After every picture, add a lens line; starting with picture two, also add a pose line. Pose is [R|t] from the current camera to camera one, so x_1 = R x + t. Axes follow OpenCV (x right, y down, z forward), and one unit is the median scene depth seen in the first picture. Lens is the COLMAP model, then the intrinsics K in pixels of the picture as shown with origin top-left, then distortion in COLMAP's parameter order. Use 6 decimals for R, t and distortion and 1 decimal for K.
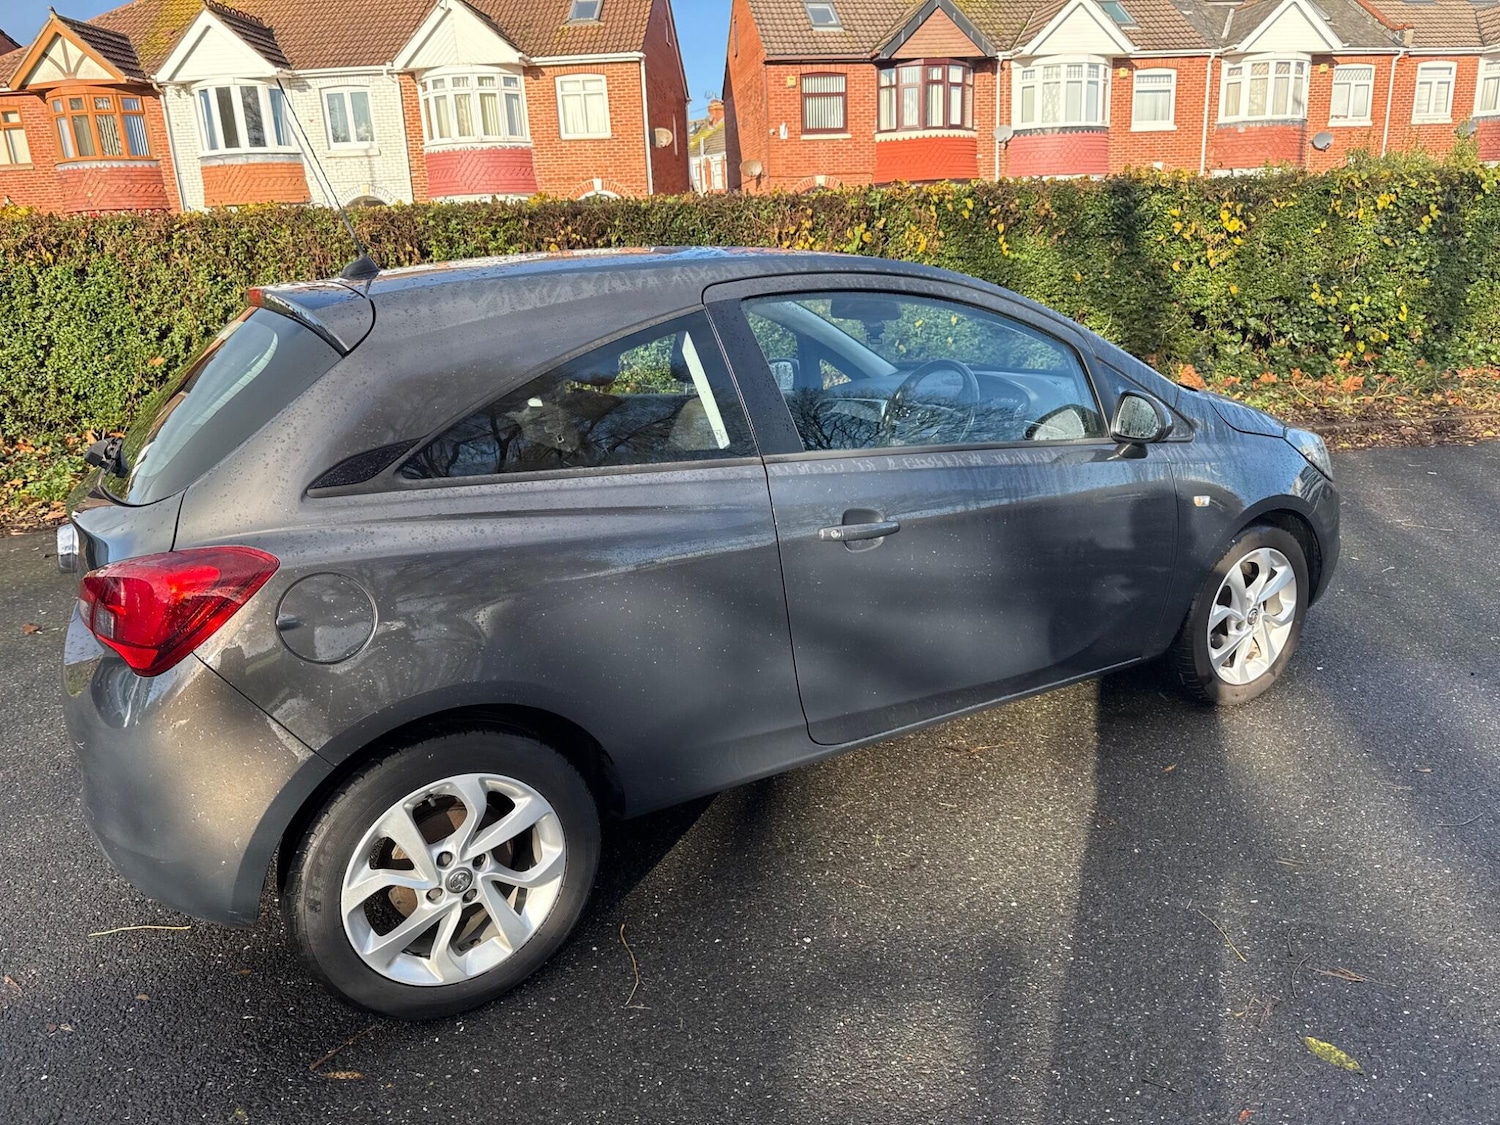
lens RADIAL K [[1085.9, 0, 760.2], [0, 1085.9, 559.7], [0, 0, 1]] dist [0.024477, -0.024372]
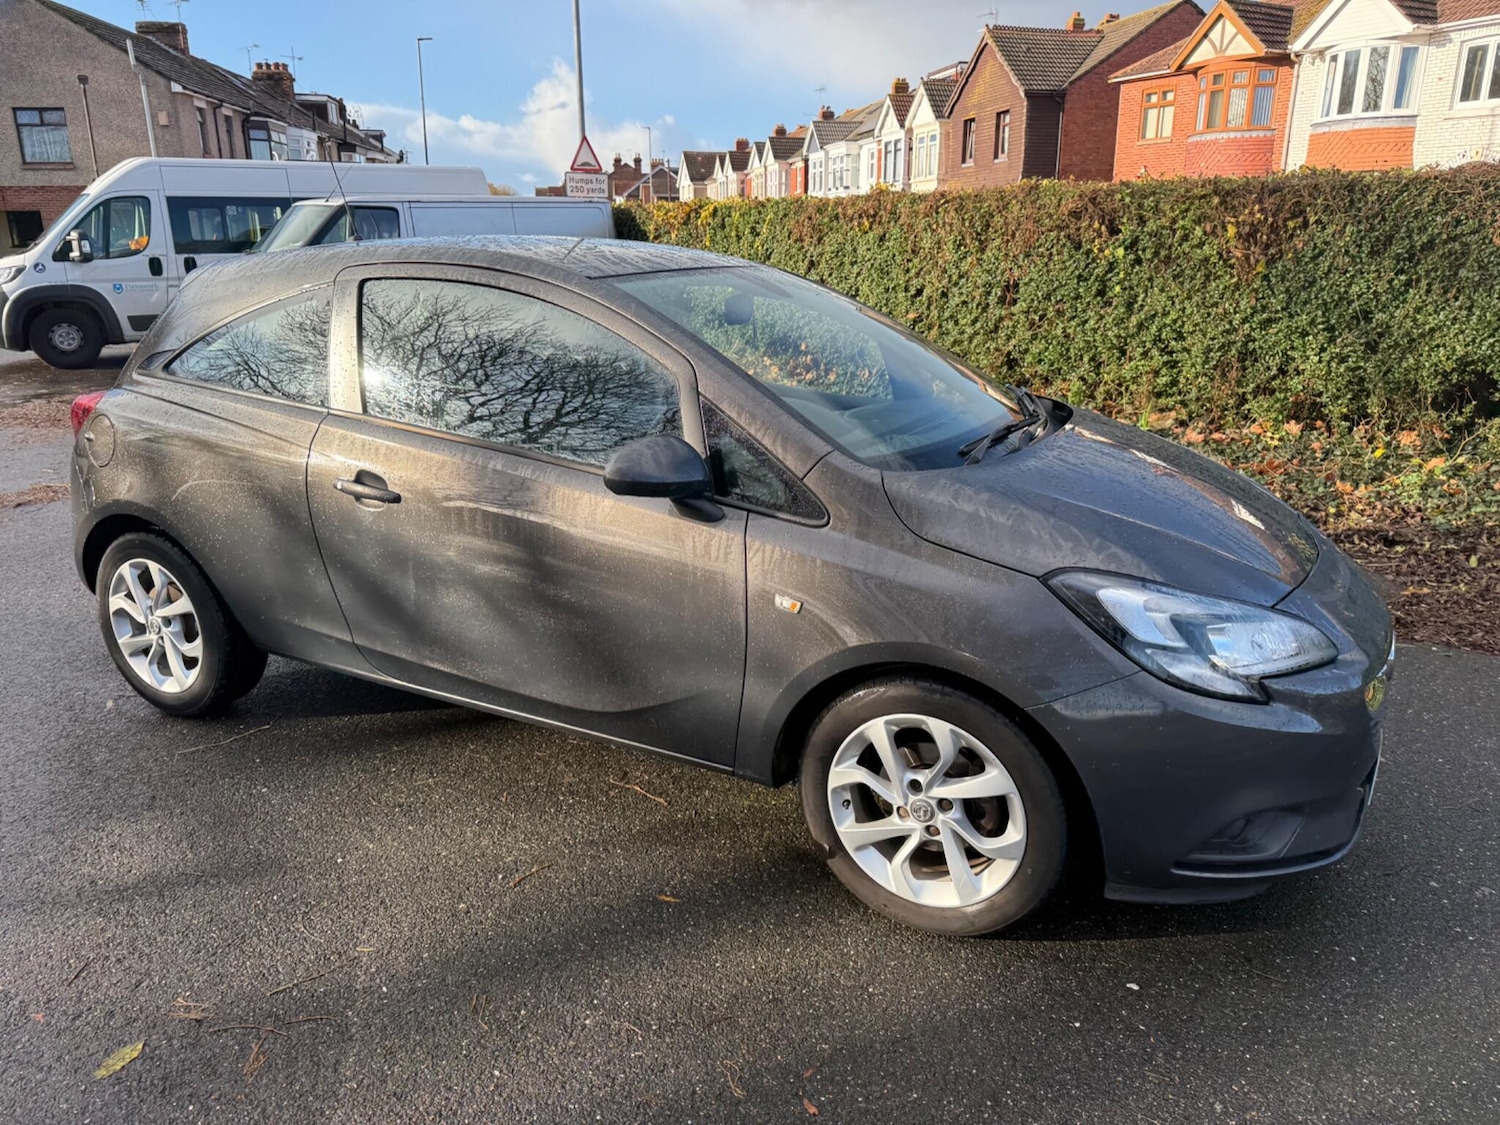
lens RADIAL K [[1085.9, 0, 760.2], [0, 1085.9, 559.7], [0, 0, 1]] dist [0.024477, -0.024372]
pose [[0.519411, 0.281903, -0.806687, 0.140978], [-0.257956, 0.951704, 0.166487, -0.026176], [0.814660, 0.121615, 0.567044, 0.071159]]
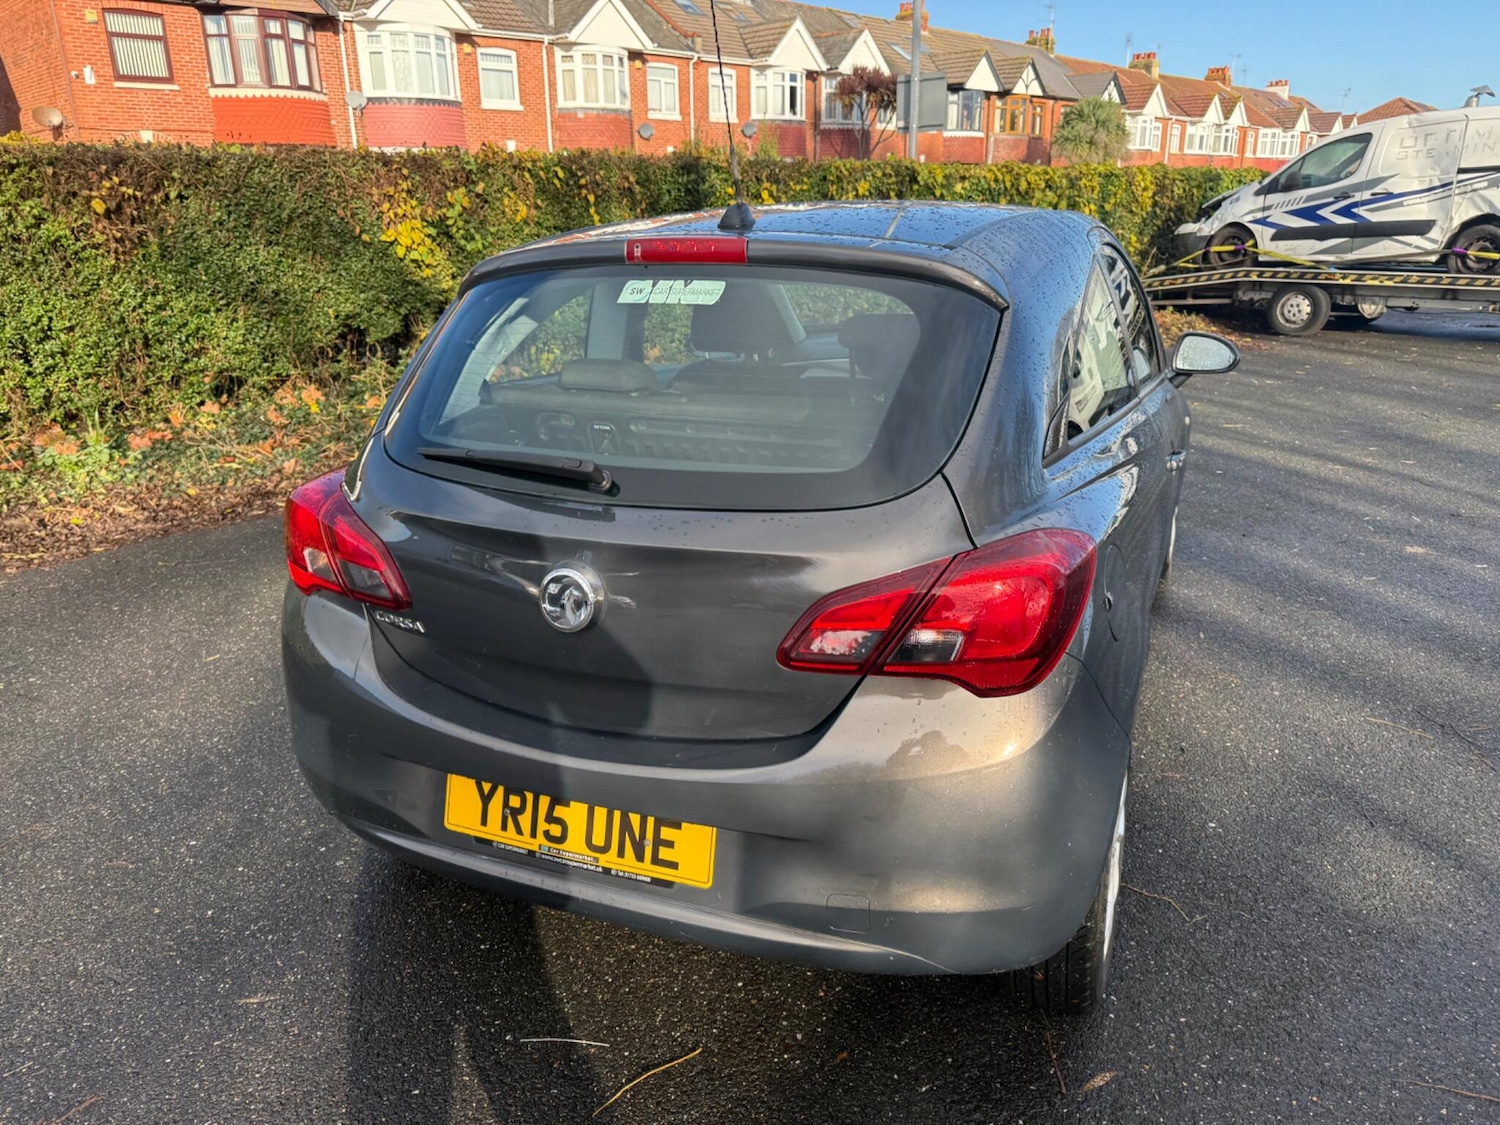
lens RADIAL K [[1085.9, 0, 760.2], [0, 1085.9, 559.7], [0, 0, 1]] dist [0.024477, -0.024372]
pose [[0.832063, -0.144172, 0.535618, -0.086365], [0.133522, 0.989296, 0.058867, -0.005309], [-0.538371, 0.022536, 0.842406, 0.029974]]
